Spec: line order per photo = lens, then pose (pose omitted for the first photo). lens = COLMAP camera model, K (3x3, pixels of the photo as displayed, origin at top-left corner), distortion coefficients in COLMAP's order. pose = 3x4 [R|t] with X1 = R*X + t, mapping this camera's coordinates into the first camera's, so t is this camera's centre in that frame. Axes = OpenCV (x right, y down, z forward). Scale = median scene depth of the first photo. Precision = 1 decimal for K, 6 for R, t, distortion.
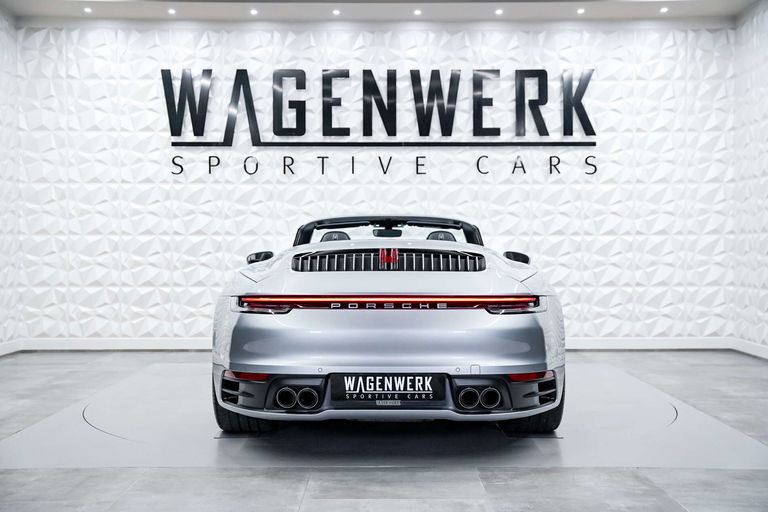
lens RADIAL K [[974.4, 0, 384.0], [0, 974.4, 256.0], [0, 0, 1]] dist [0.008482, 0.030553]
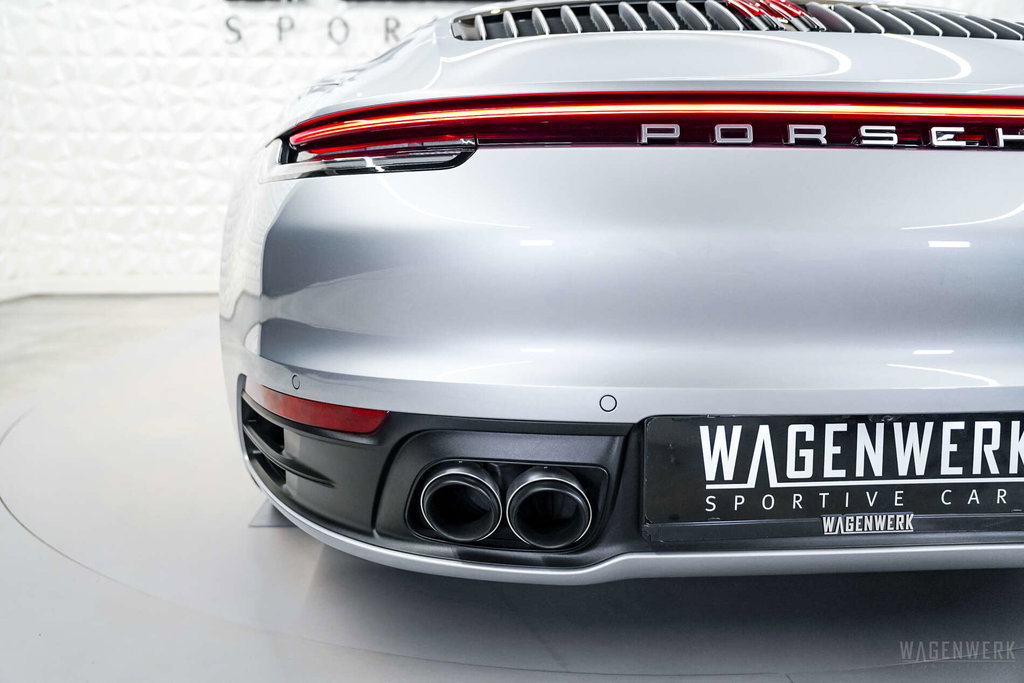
lens RADIAL K [[836.3, 0, 479.2], [0, 836.3, 340.4], [0, 0, 1]] dist [0.007398, 0.005917]
pose [[0.999865, -0.003320, 0.016121, -0.098066], [0.000737, 0.987492, 0.157668, 0.068832], [-0.016443, -0.157635, 0.987361, 0.787624]]
